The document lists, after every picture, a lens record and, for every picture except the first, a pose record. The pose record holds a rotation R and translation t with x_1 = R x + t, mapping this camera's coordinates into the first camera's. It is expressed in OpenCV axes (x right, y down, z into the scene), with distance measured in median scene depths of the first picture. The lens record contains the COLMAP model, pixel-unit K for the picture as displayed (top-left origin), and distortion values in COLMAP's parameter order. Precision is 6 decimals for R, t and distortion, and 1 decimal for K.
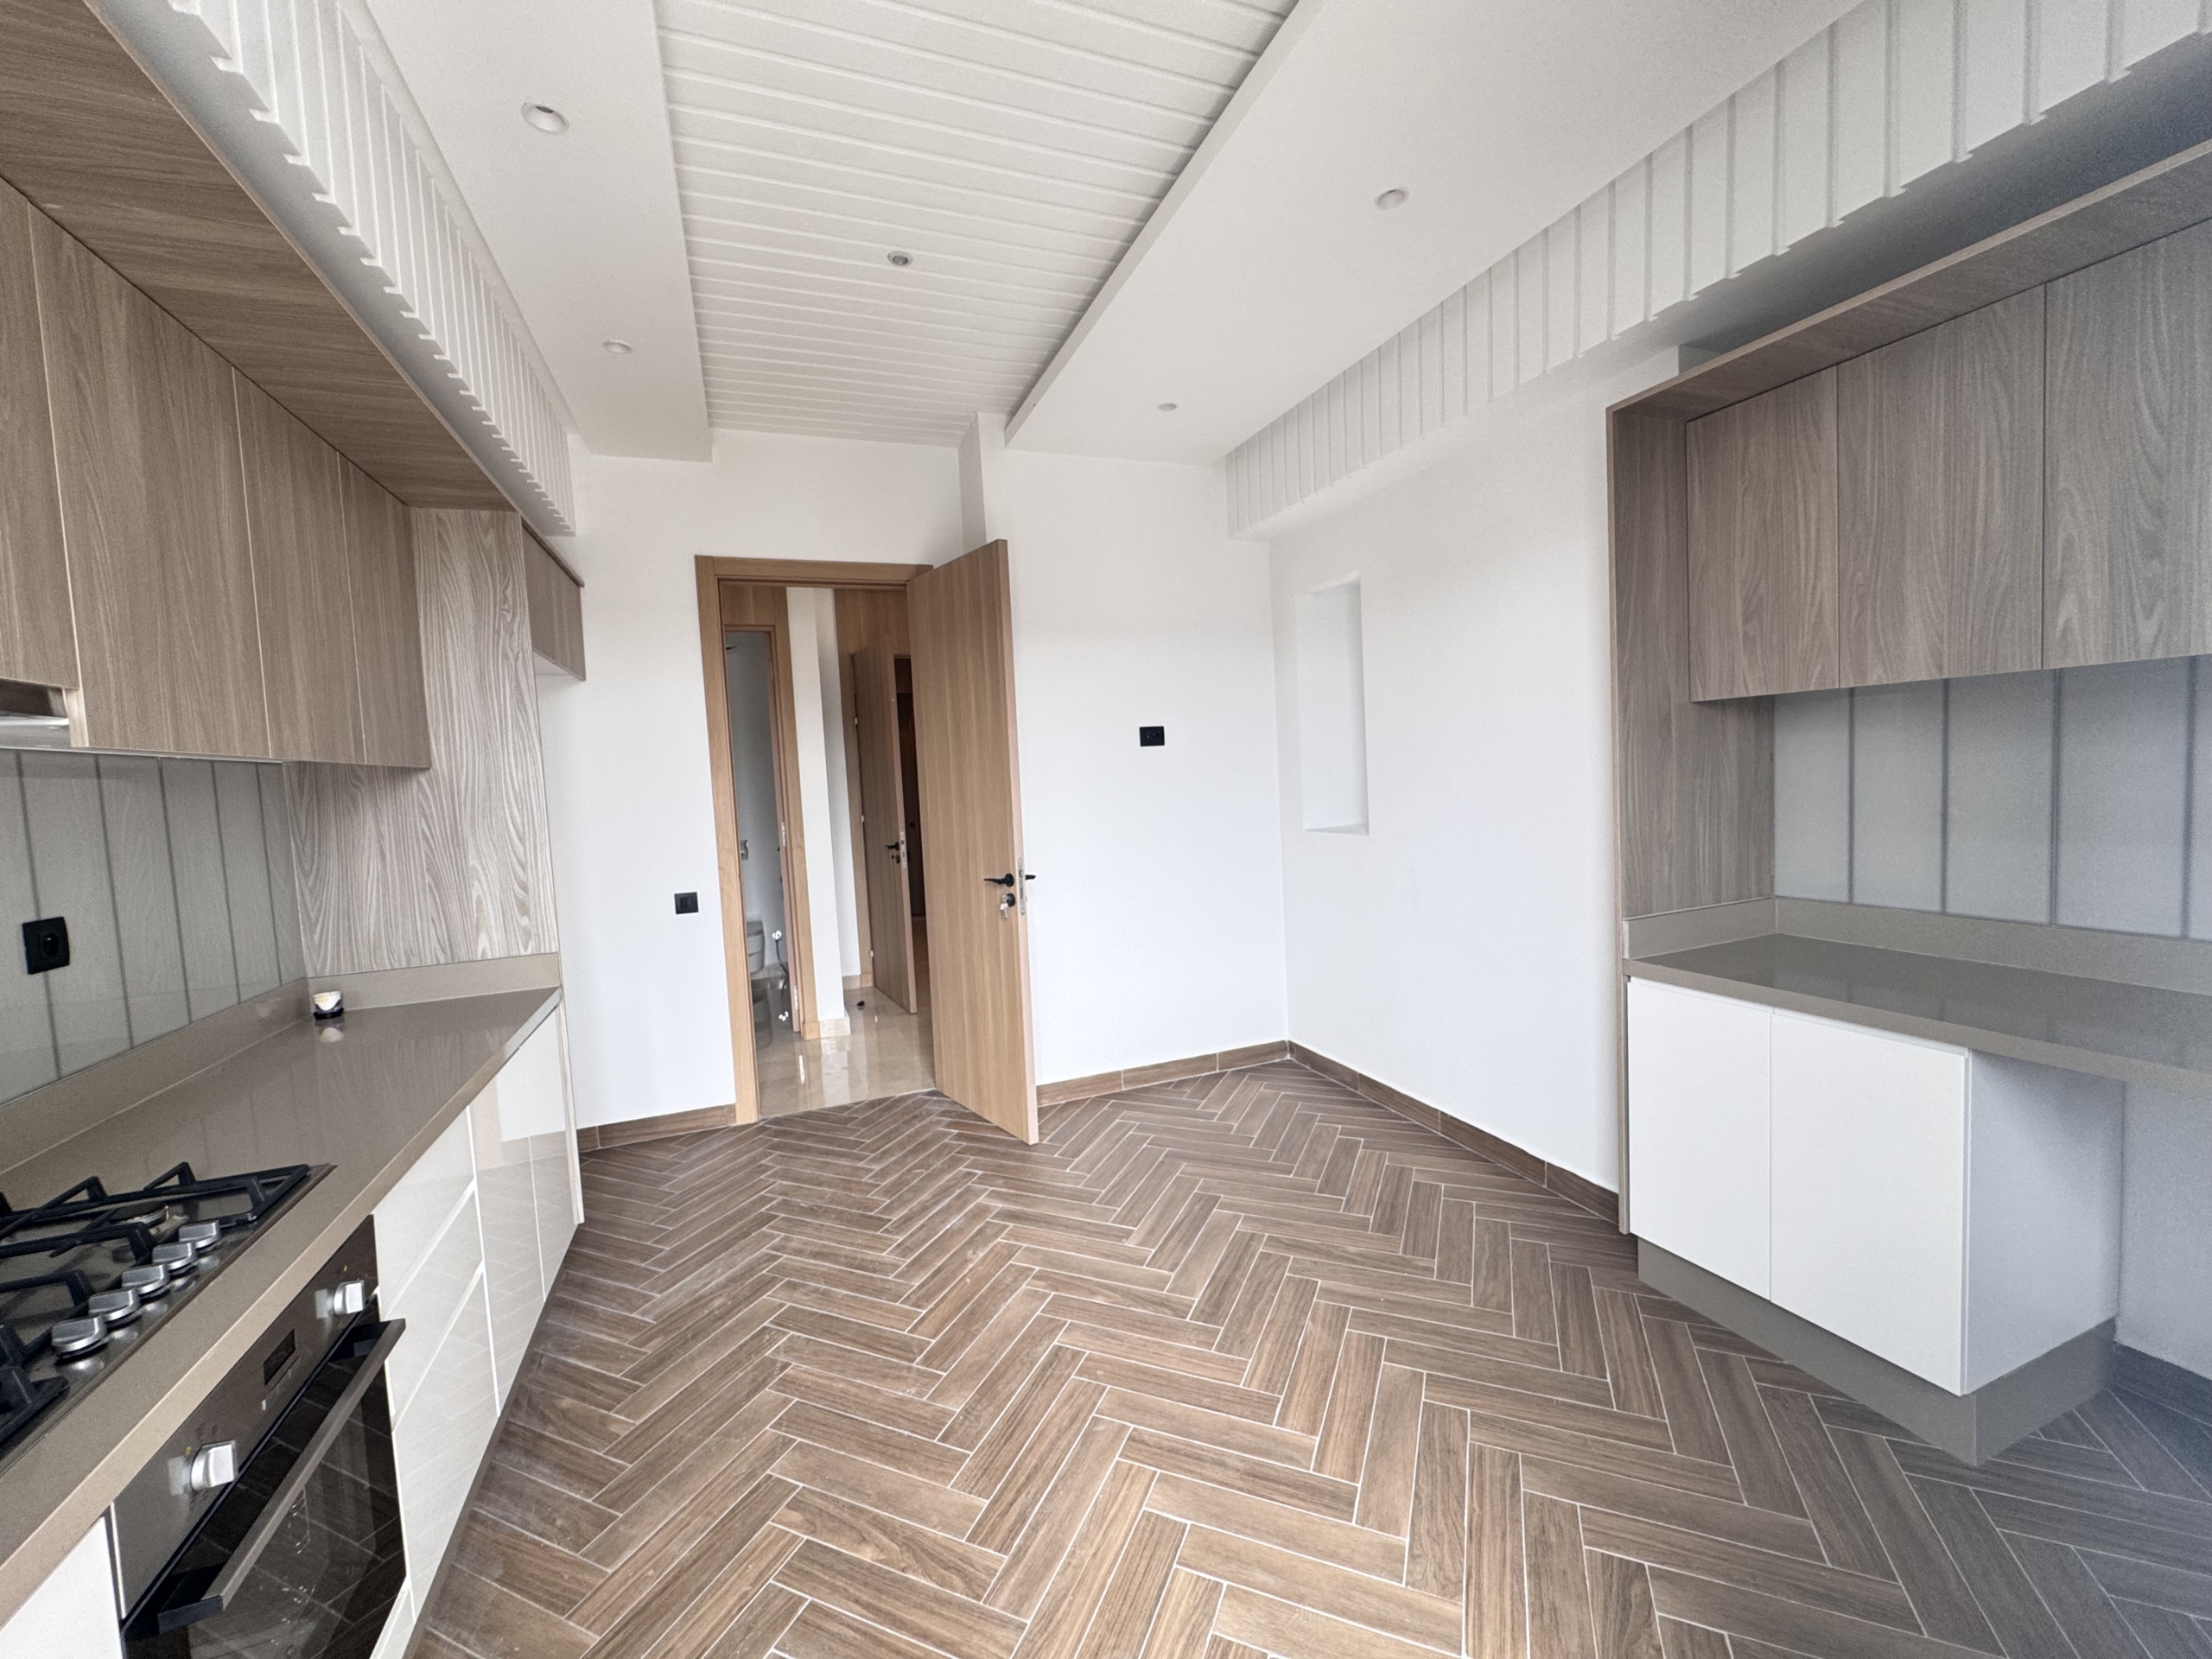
lens RADIAL K [[885.4, 0, 1103.9], [0, 885.4, 833.2], [0, 0, 1]] dist [-0.006649, 0.000170]
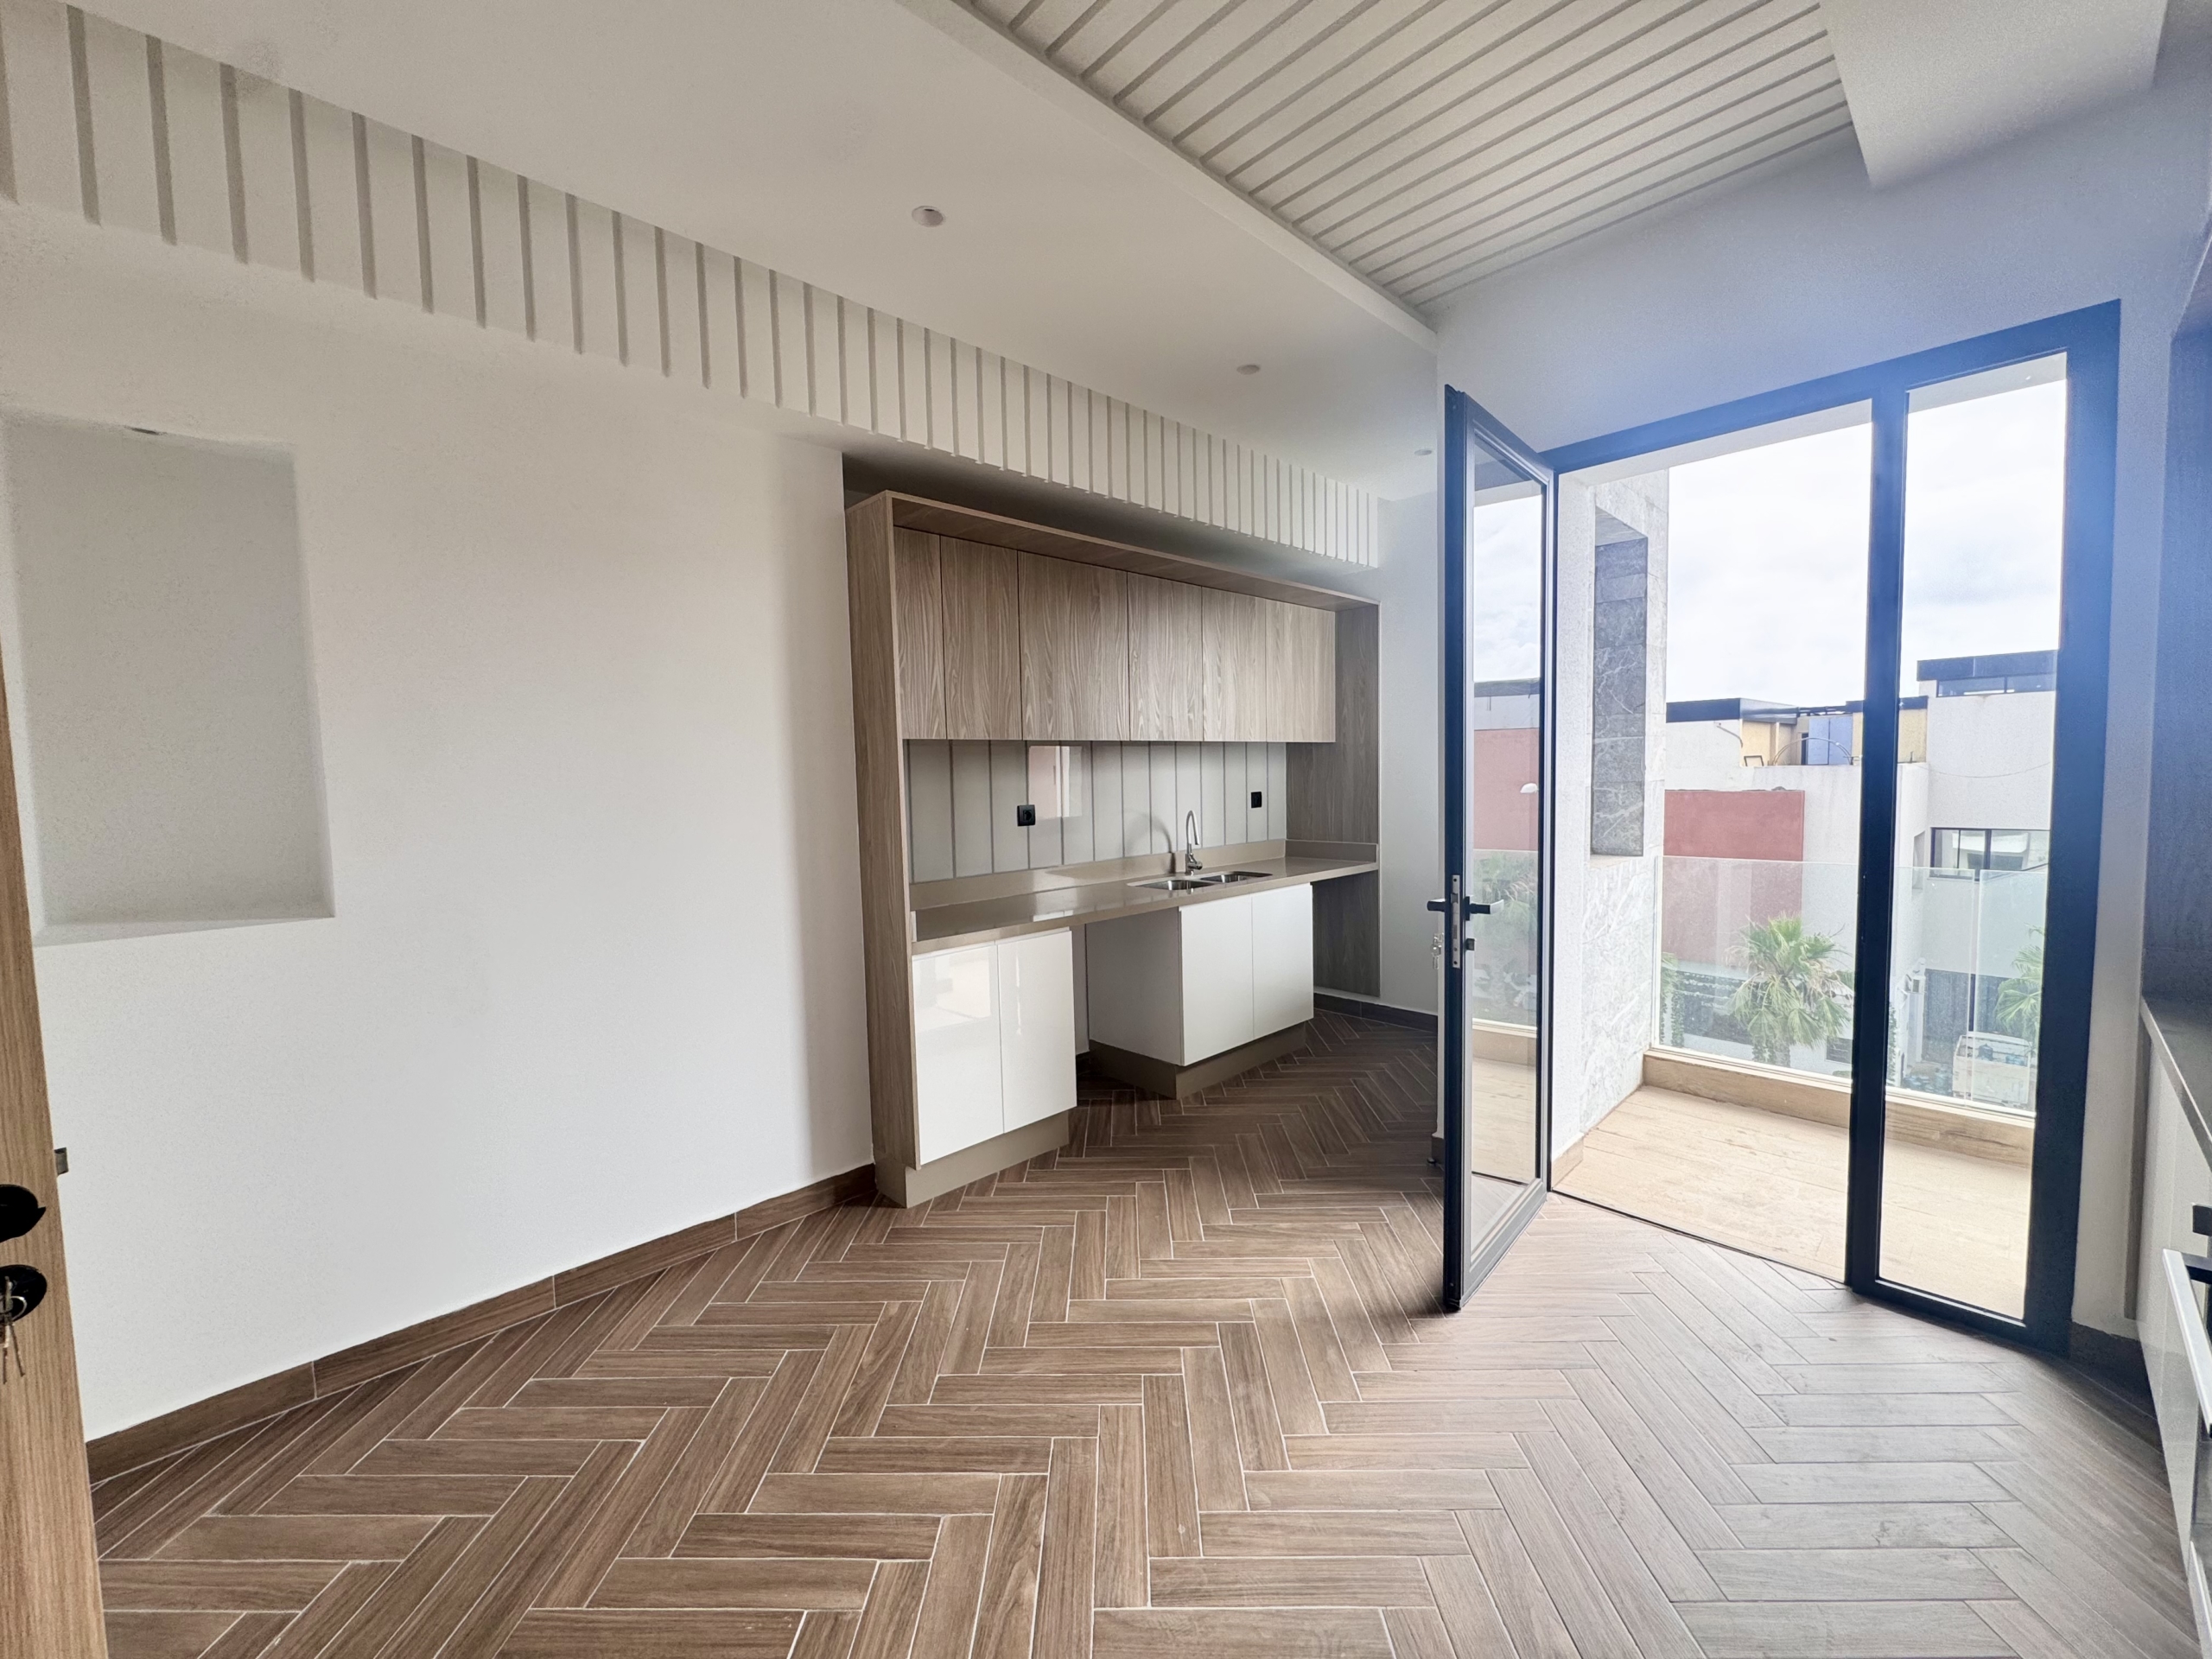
lens RADIAL K [[885.4, 0, 1103.9], [0, 885.4, 833.2], [0, 0, 1]] dist [-0.006649, 0.000170]
pose [[-0.378919, -0.008294, 0.925393, -0.741091], [0.105799, 0.993015, 0.052222, -0.051844], [-0.919362, 0.117694, -0.375395, 1.368970]]
